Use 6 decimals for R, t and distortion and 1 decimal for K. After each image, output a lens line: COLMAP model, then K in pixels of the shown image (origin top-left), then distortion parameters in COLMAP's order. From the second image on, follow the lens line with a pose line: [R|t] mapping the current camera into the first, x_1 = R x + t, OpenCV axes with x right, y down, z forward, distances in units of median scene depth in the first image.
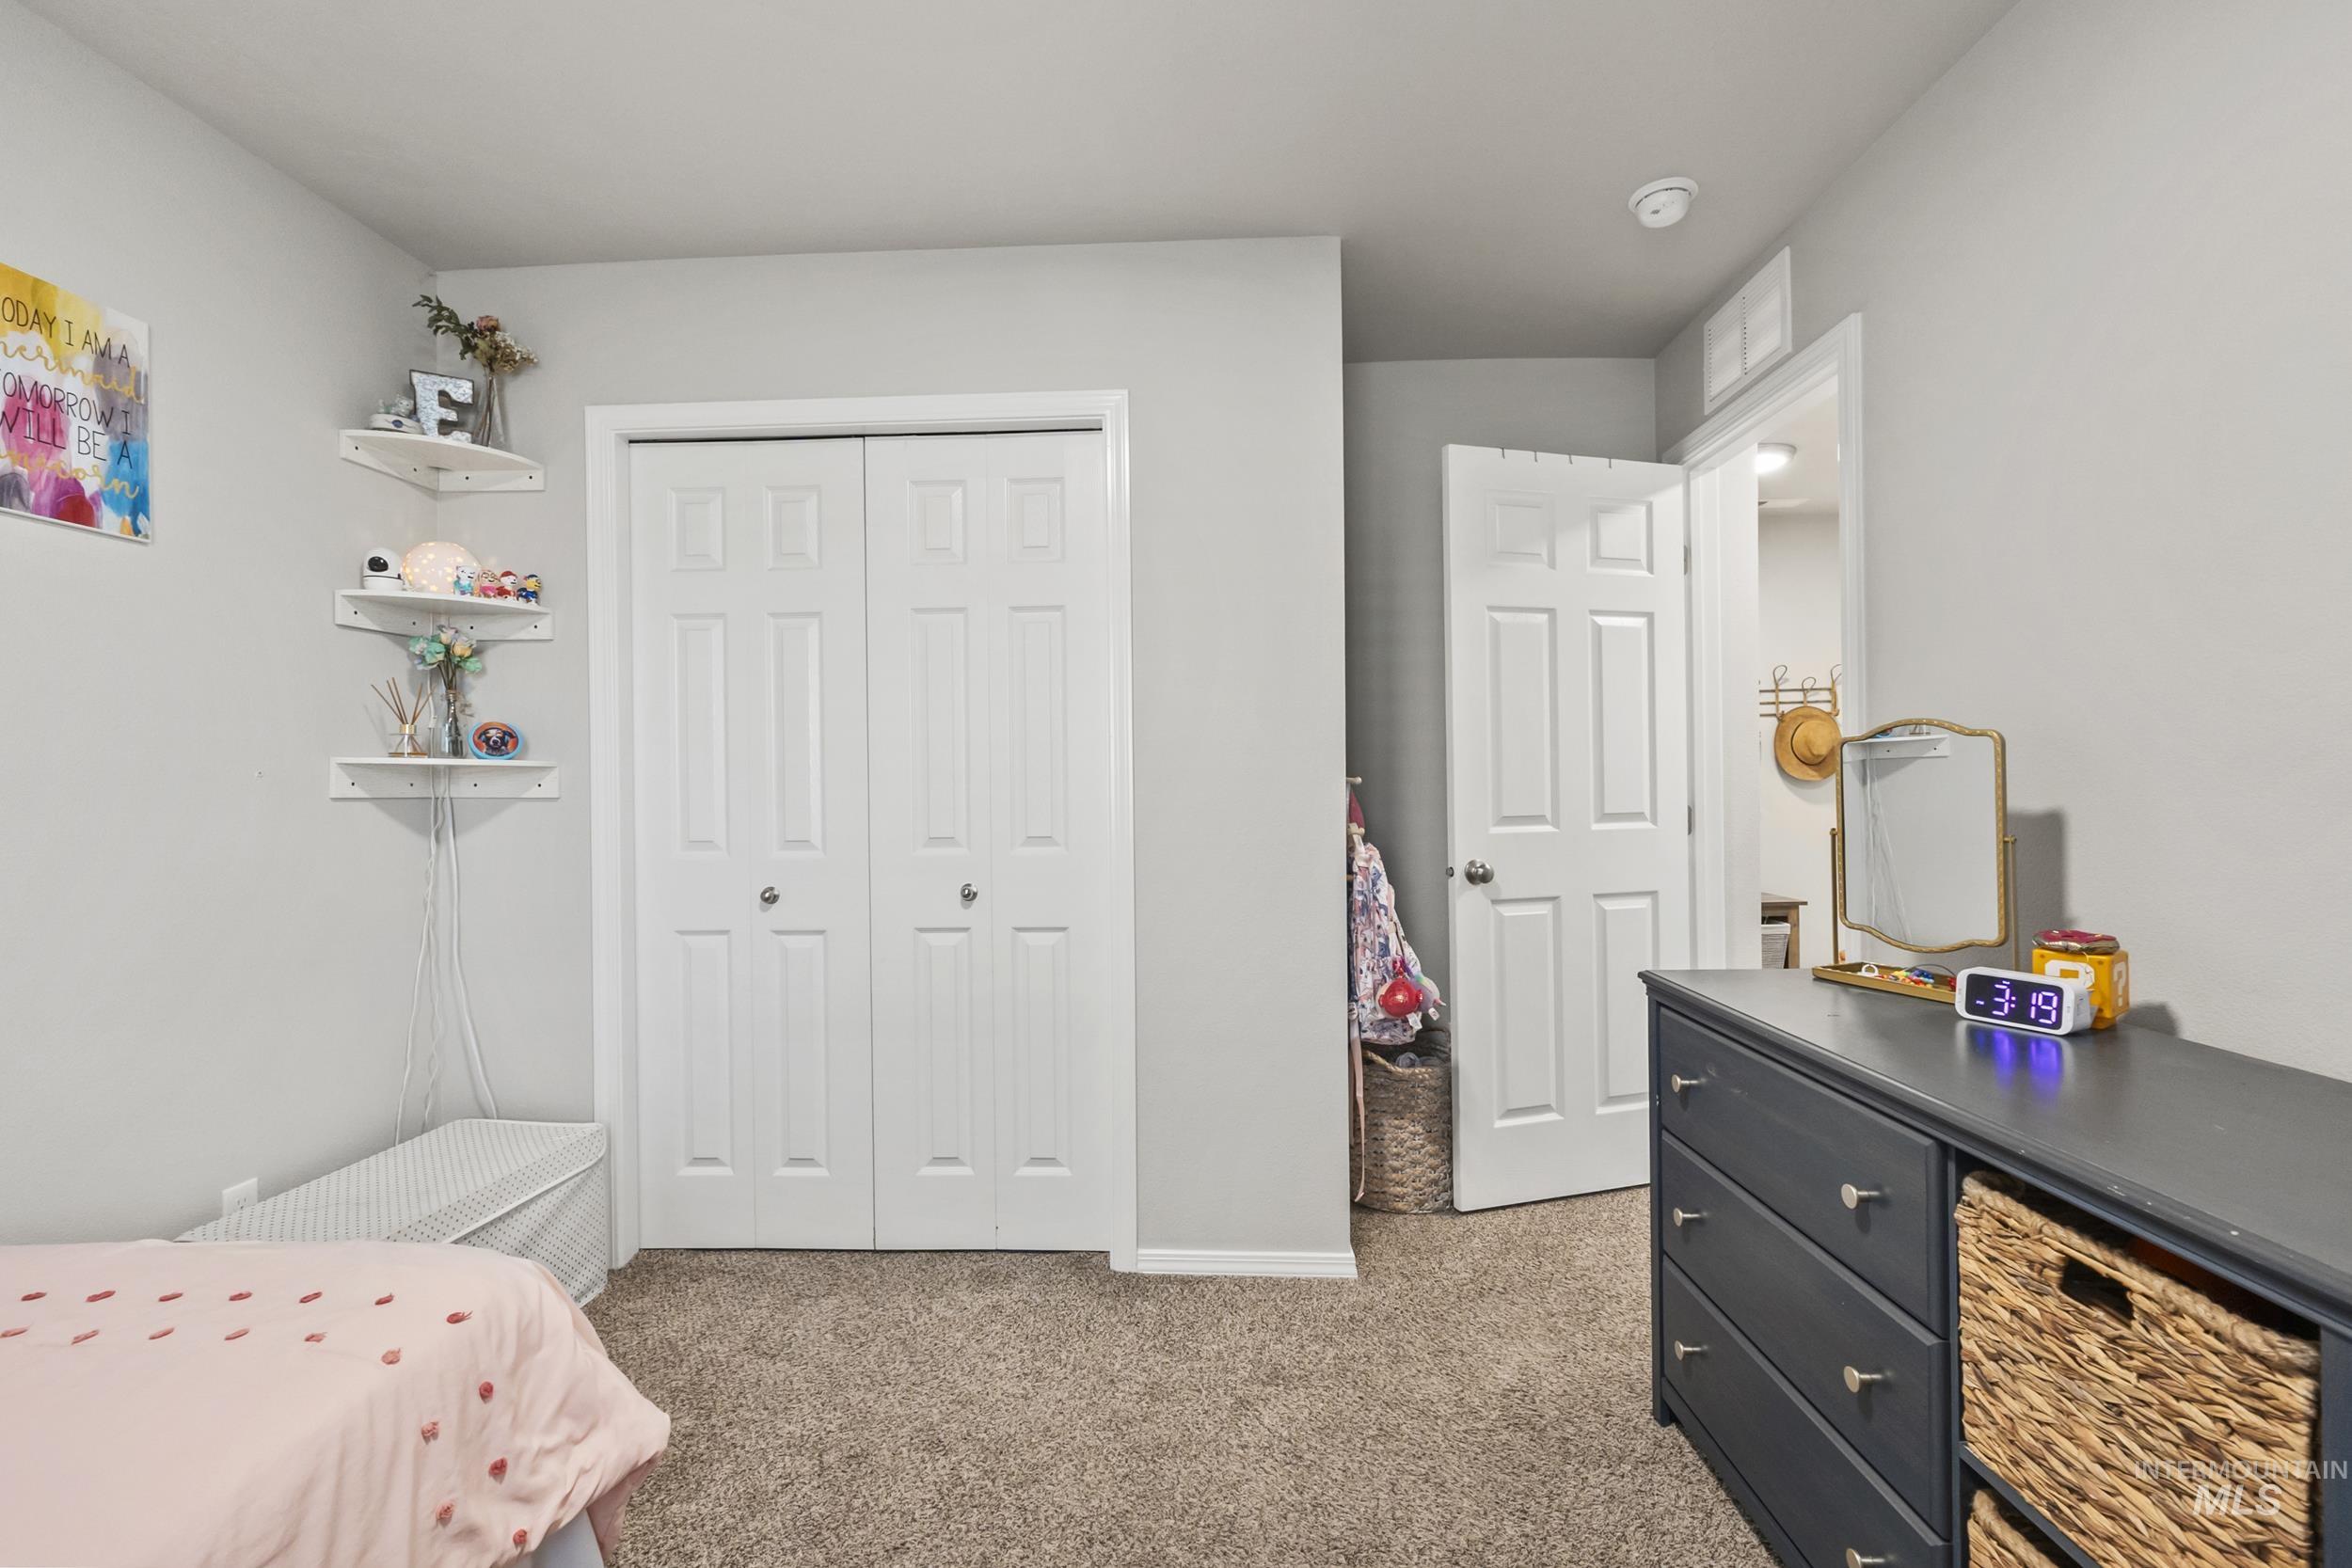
lens RADIAL K [[1062.7, 0, 1169.1], [0, 1062.7, 791.1], [0, 0, 1]] dist [-0.000780, -0.000140]
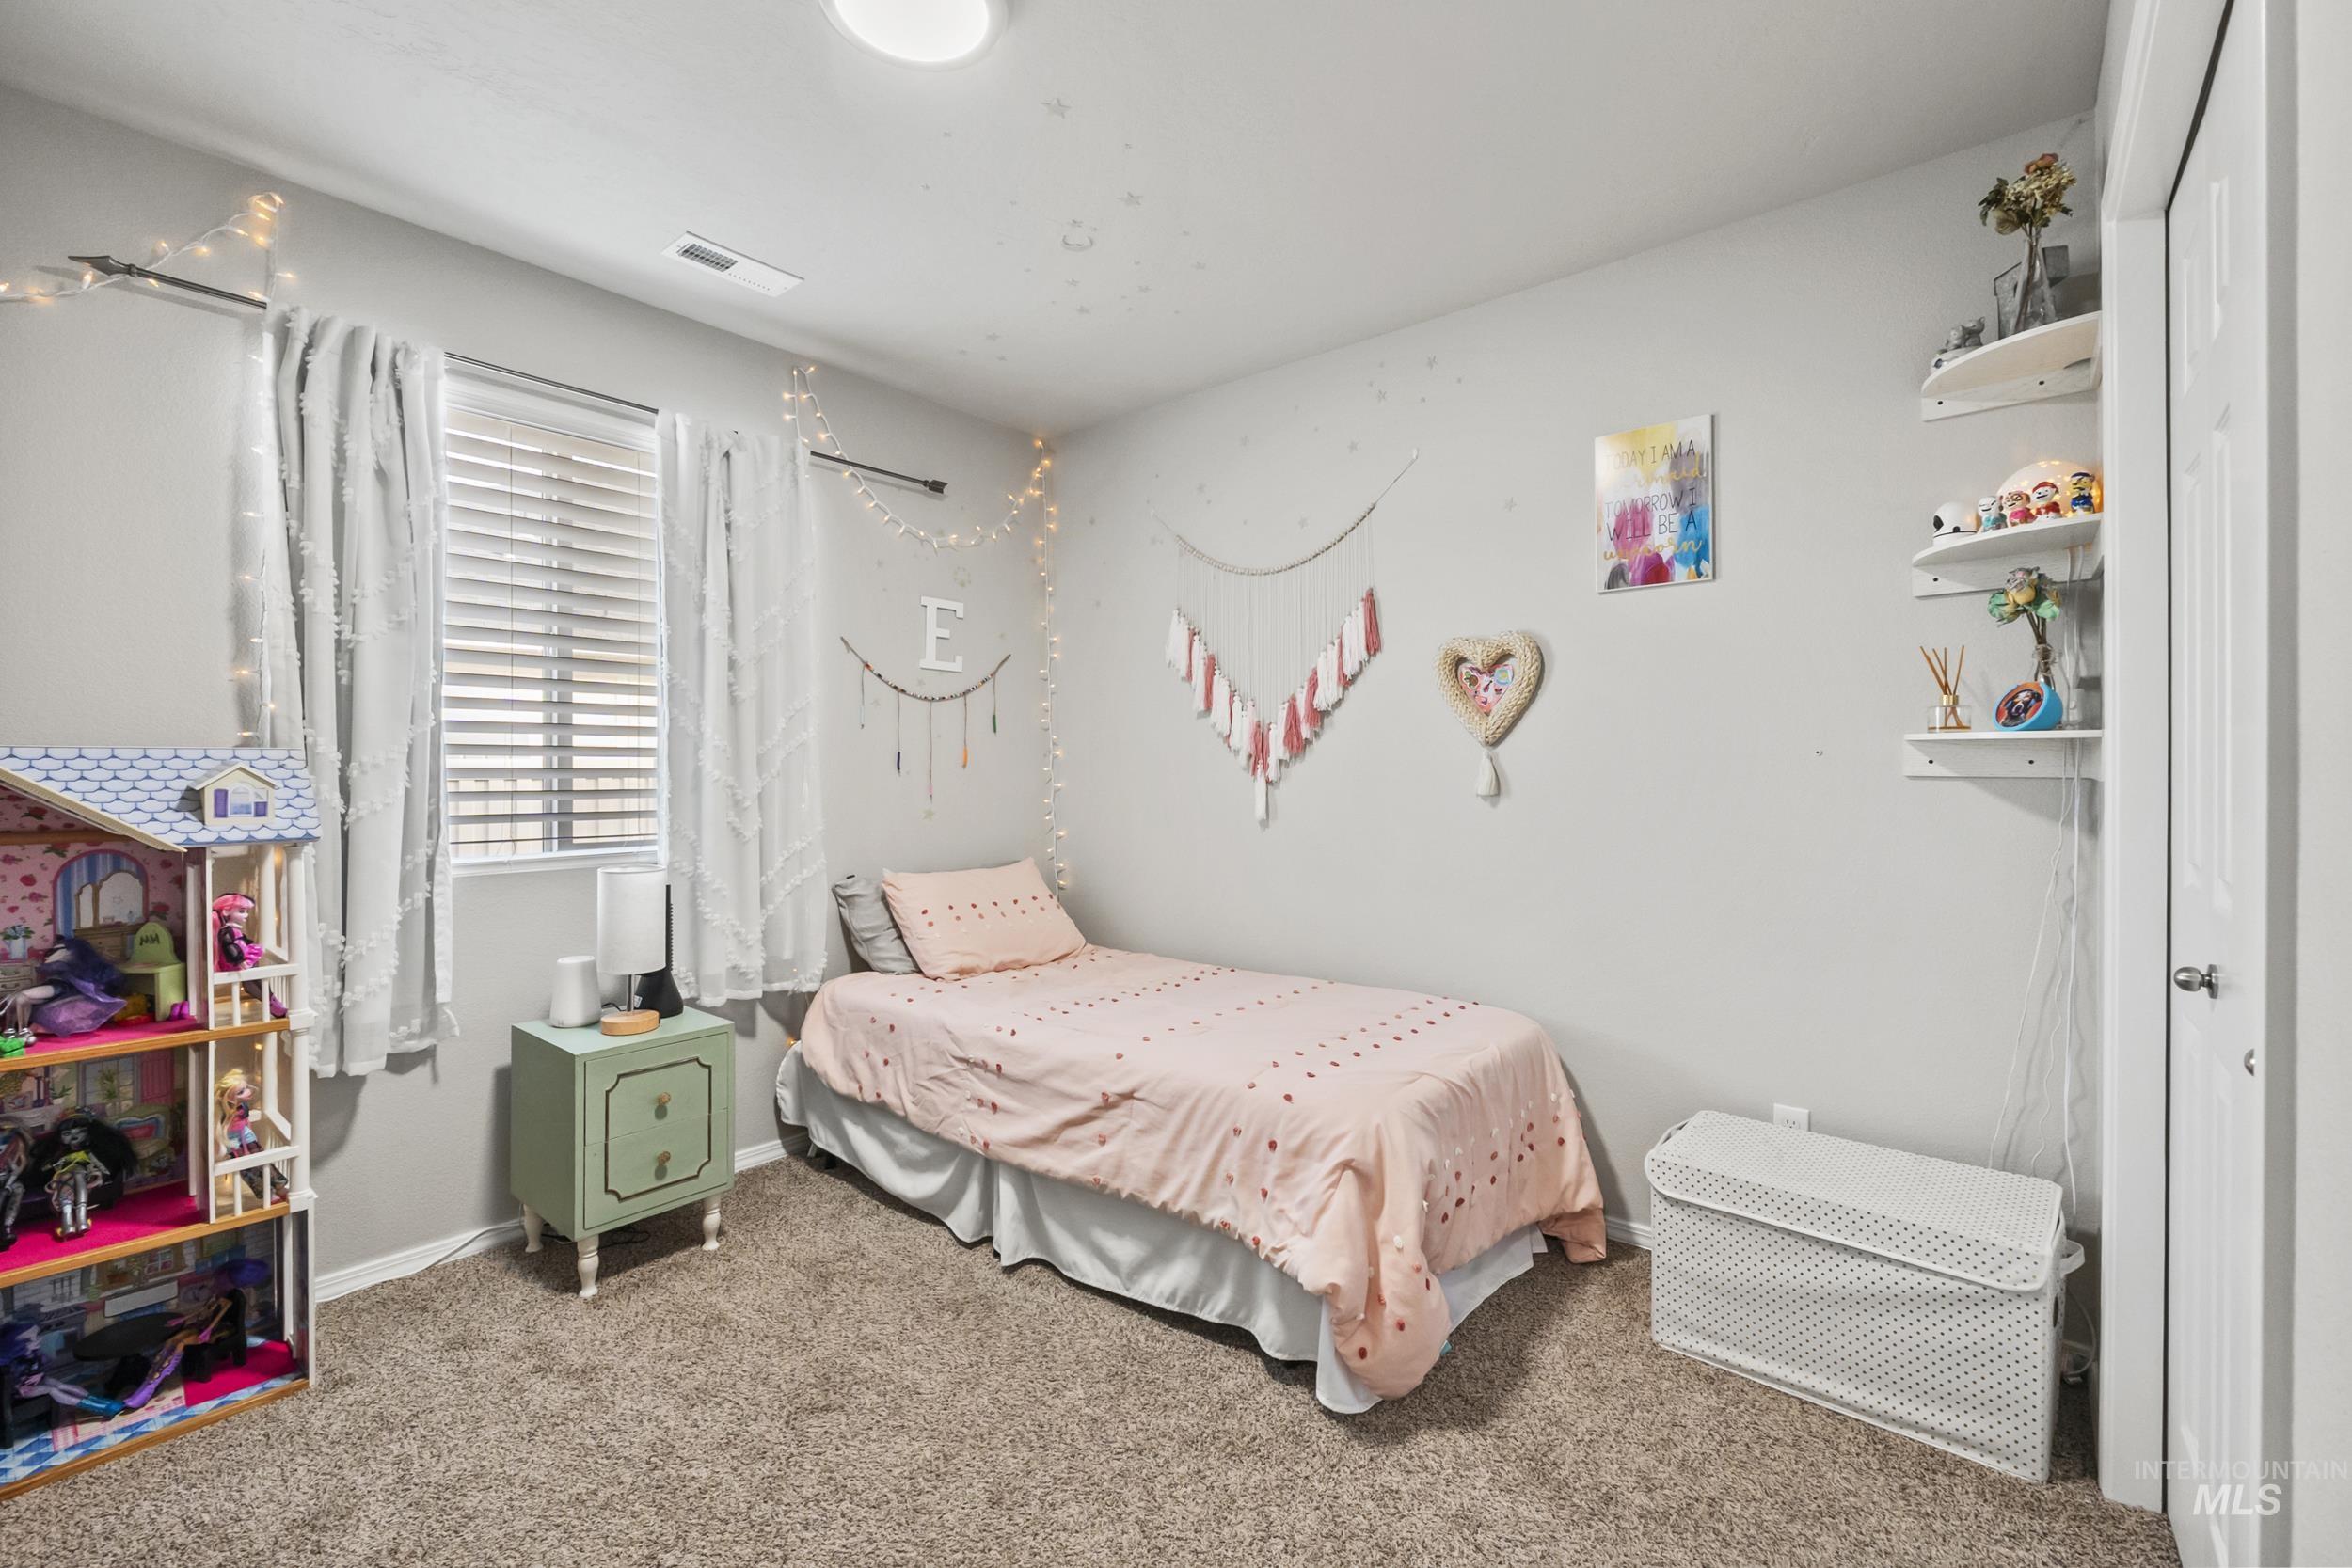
lens RADIAL K [[989.2, 0, 1176.0], [0, 989.2, 784.0], [0, 0, 1]] dist [-0.008666, -0.000247]
pose [[-0.620630, 0.019201, -0.783868, 0.425778], [0.000080, 0.999702, 0.024425, -0.010543], [0.784104, 0.015096, -0.620446, 1.273494]]
